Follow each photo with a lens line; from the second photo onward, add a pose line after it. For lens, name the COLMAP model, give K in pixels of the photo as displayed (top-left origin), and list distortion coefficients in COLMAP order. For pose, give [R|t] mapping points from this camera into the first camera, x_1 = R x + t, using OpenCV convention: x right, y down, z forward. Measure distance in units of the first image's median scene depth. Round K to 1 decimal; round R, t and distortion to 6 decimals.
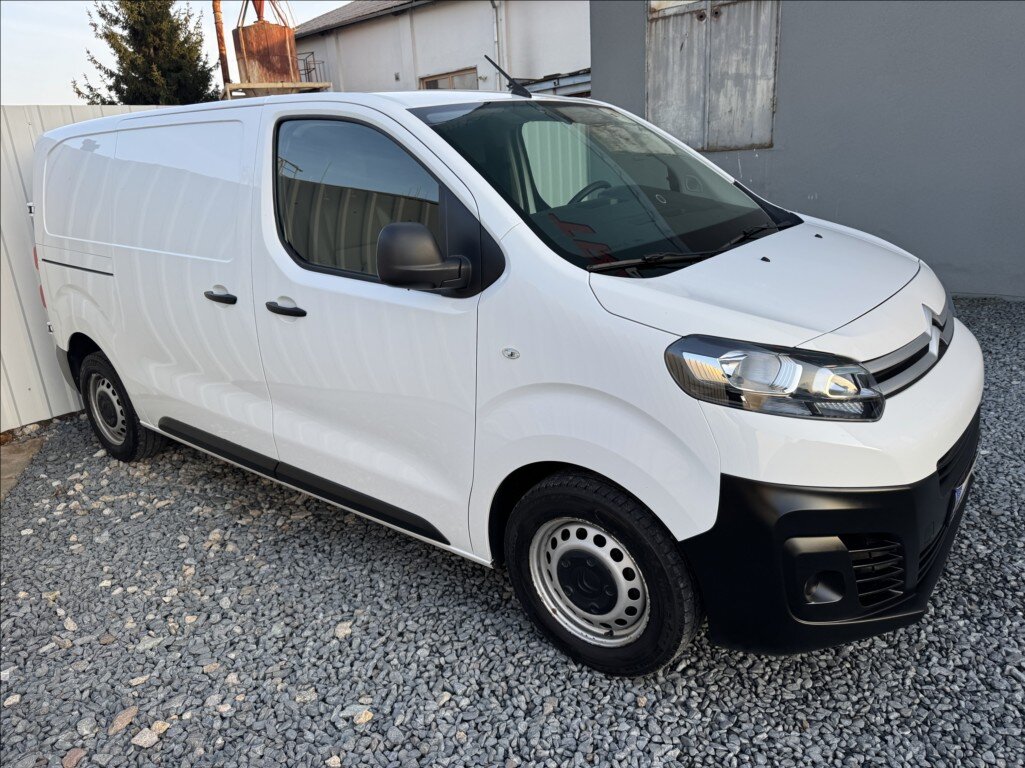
lens RADIAL K [[723.3, 0, 507.3], [0, 723.3, 386.4], [0, 0, 1]] dist [0.018318, -0.023344]
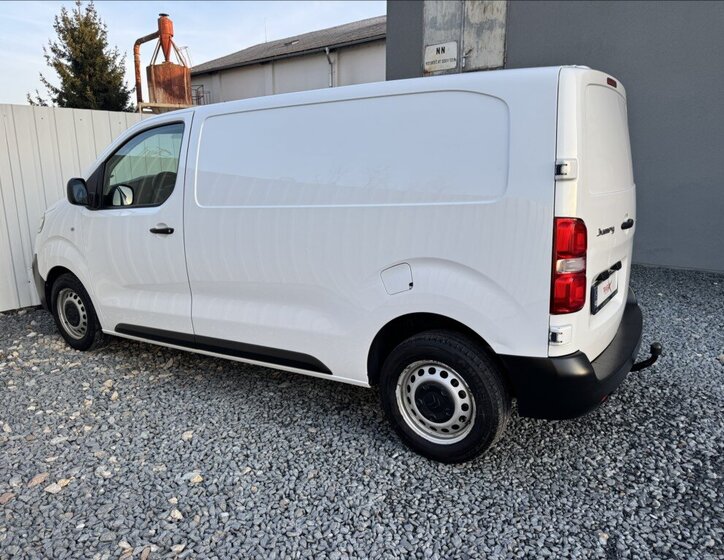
lens RADIAL K [[527.8, 0, 360.5], [0, 527.8, 280.9], [0, 0, 1]] dist [0.027216, -0.034834]
pose [[0.997743, 0.045053, 0.049782, 0.078076], [-0.040146, 0.994618, -0.095518, 0.103270], [-0.053817, 0.093304, 0.994182, -0.197149]]
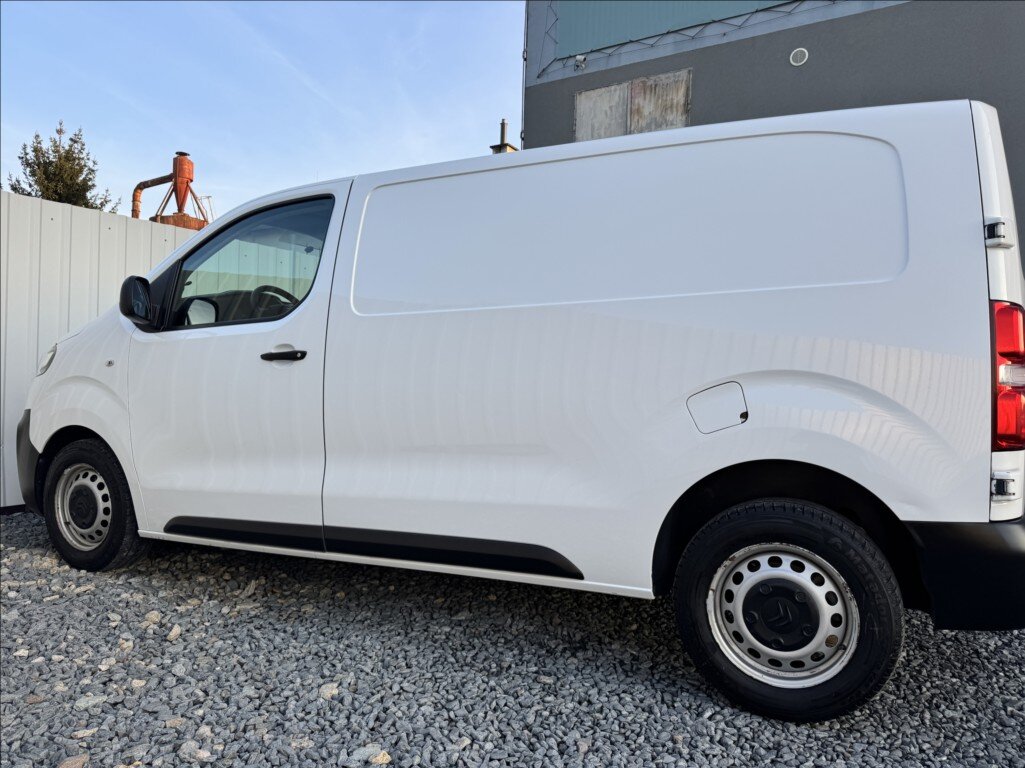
lens RADIAL K [[723.3, 0, 511.8], [0, 723.3, 391.1], [0, 0, 1]] dist [0.018318, -0.023344]
pose [[0.982207, 0.091160, 0.164193, -0.194667], [-0.039874, 0.955583, -0.292012, 0.247046], [-0.183520, 0.280269, 0.942215, 0.021135]]
